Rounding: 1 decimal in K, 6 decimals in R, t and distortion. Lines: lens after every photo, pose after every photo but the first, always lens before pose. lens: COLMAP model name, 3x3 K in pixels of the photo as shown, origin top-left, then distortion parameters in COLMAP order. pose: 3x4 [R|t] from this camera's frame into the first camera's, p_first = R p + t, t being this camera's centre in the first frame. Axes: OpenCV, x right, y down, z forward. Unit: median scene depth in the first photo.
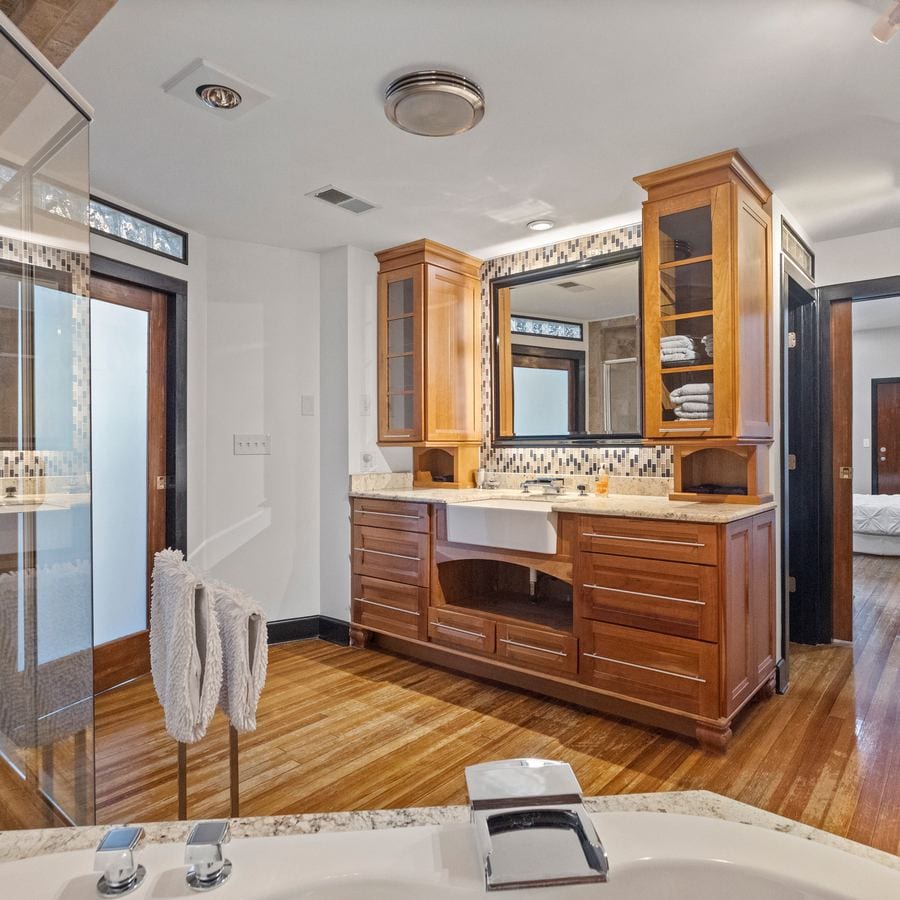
lens RADIAL K [[615.3, 0, 452.5], [0, 615.3, 449.1], [0, 0, 1]] dist [-0.005452, -0.000587]
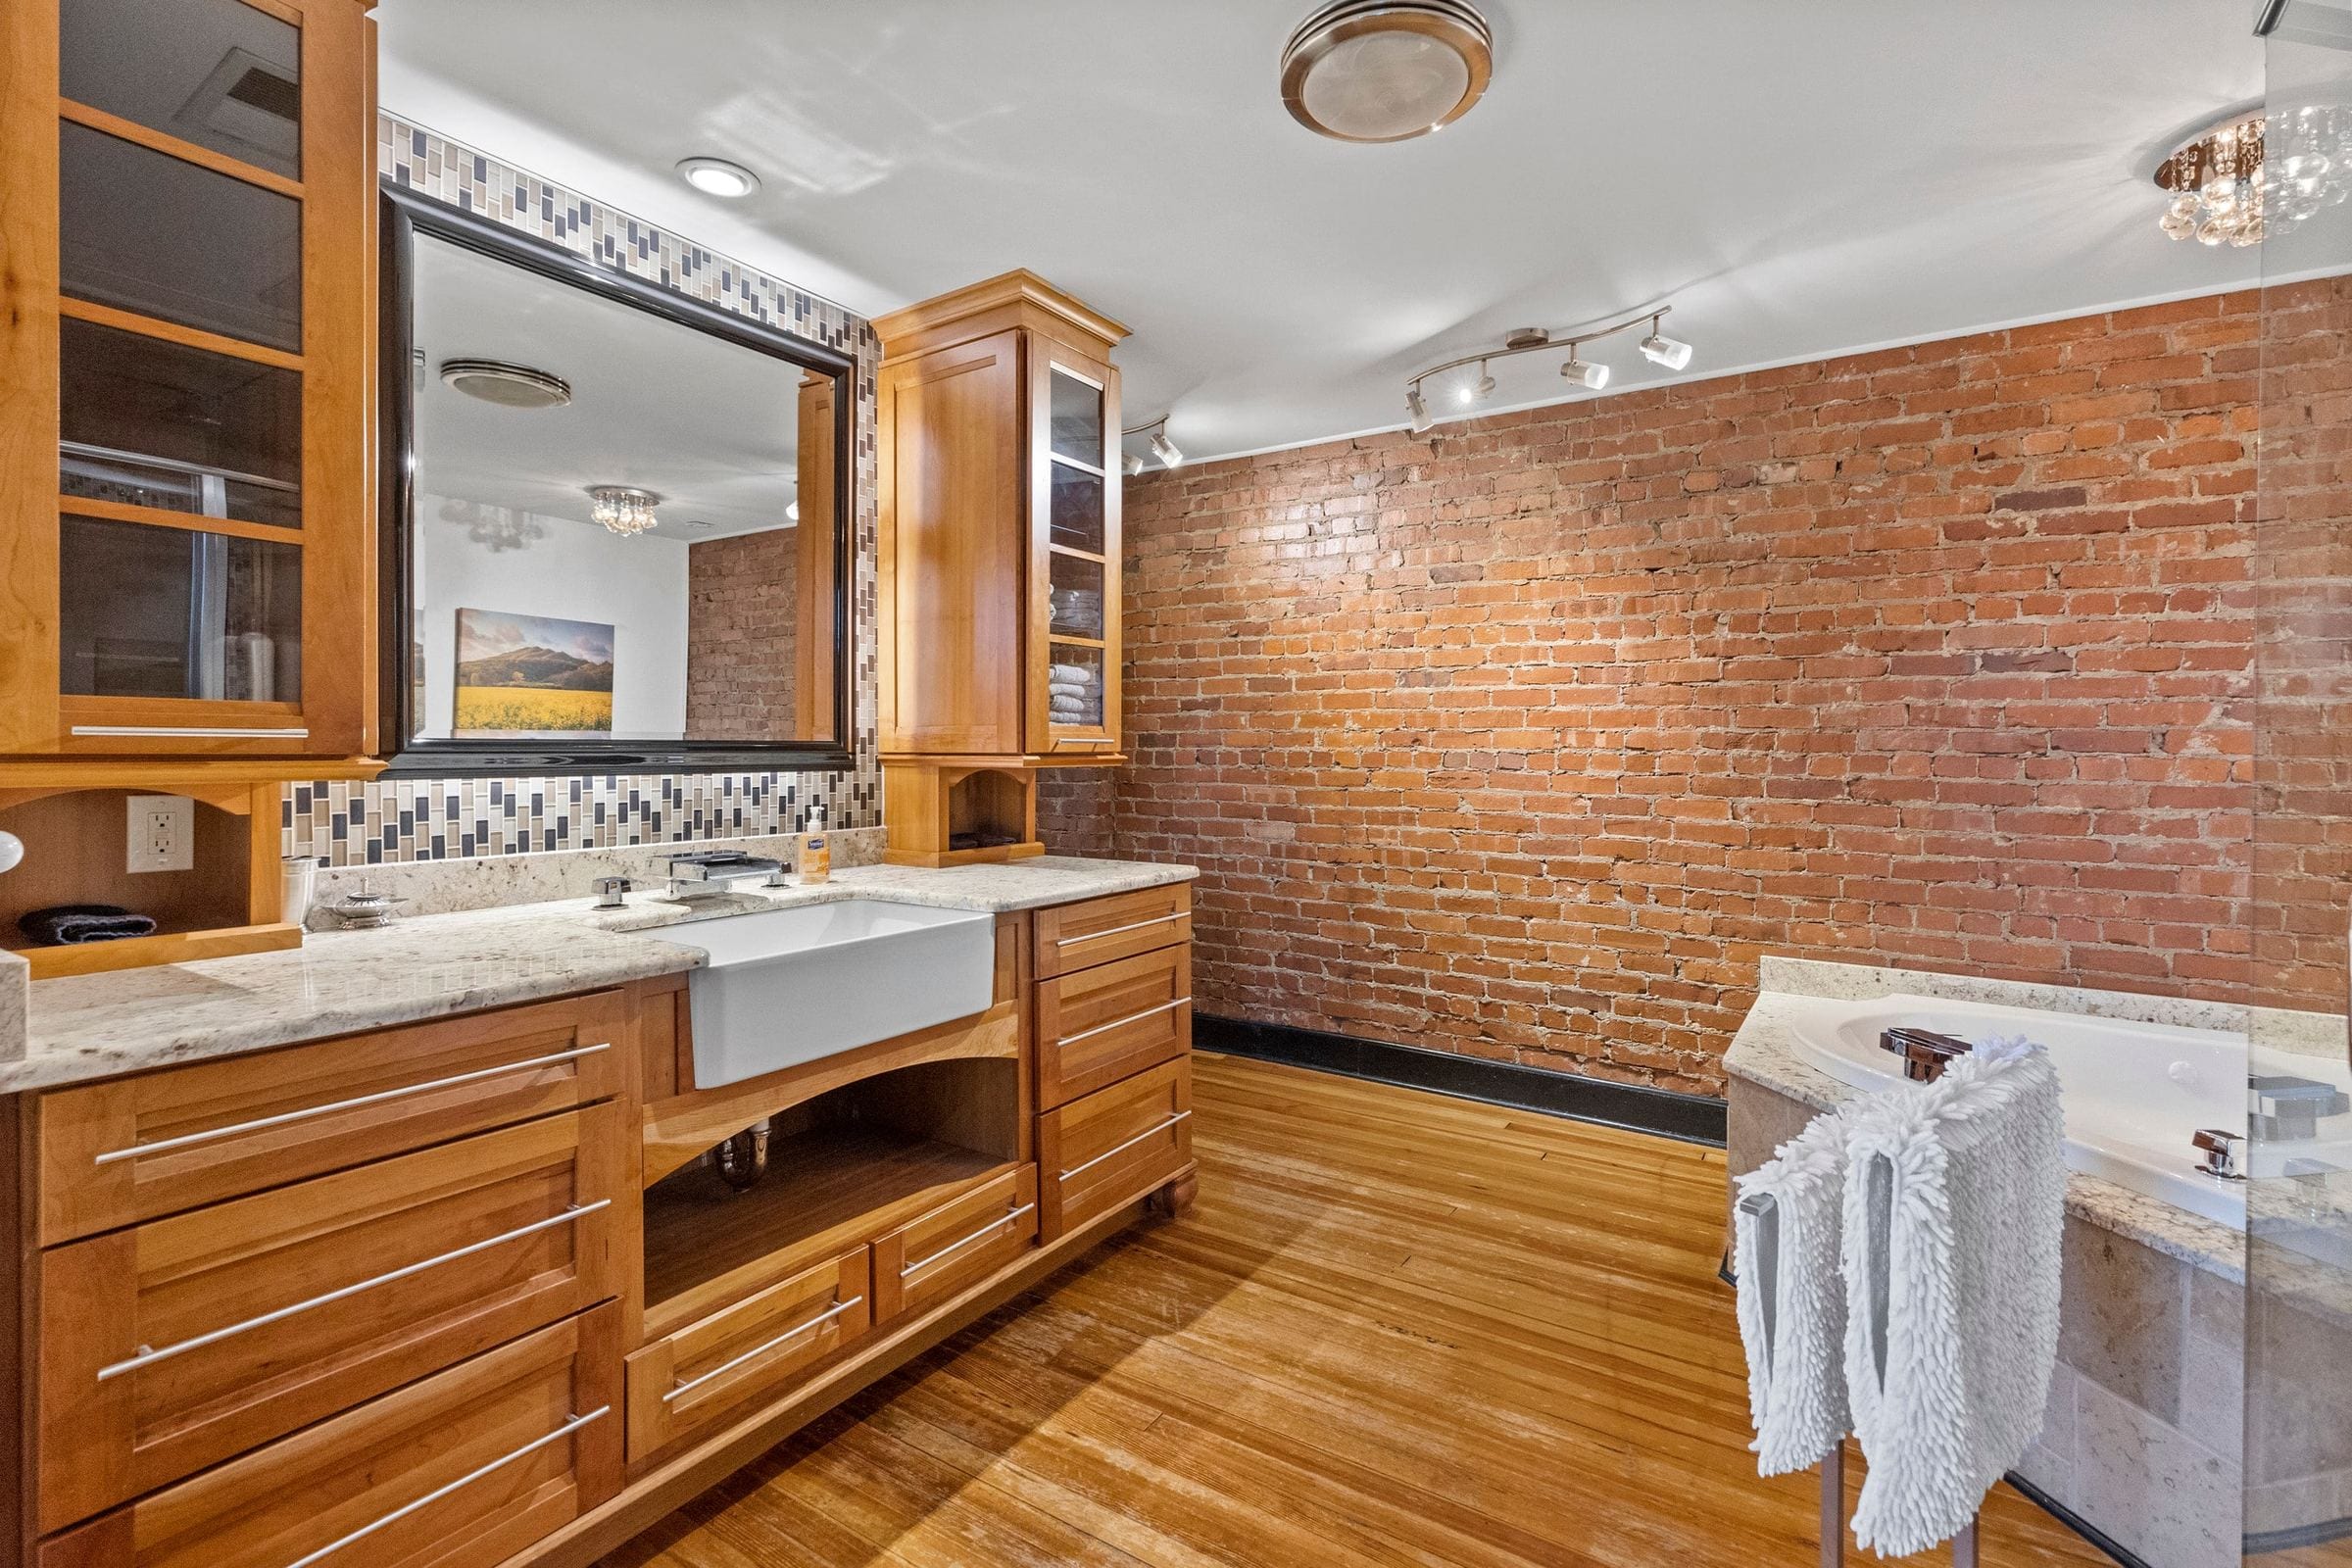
lens RADIAL K [[1084.2, 0, 1184.5], [0, 1084.2, 760.8], [0, 0, 1]] dist [0.001974, 0.000073]
pose [[-0.123519, -0.006317, 0.992322, -0.515782], [0.003229, 0.999972, 0.006768, -0.013726], [-0.992337, 0.004040, -0.123495, 0.759367]]
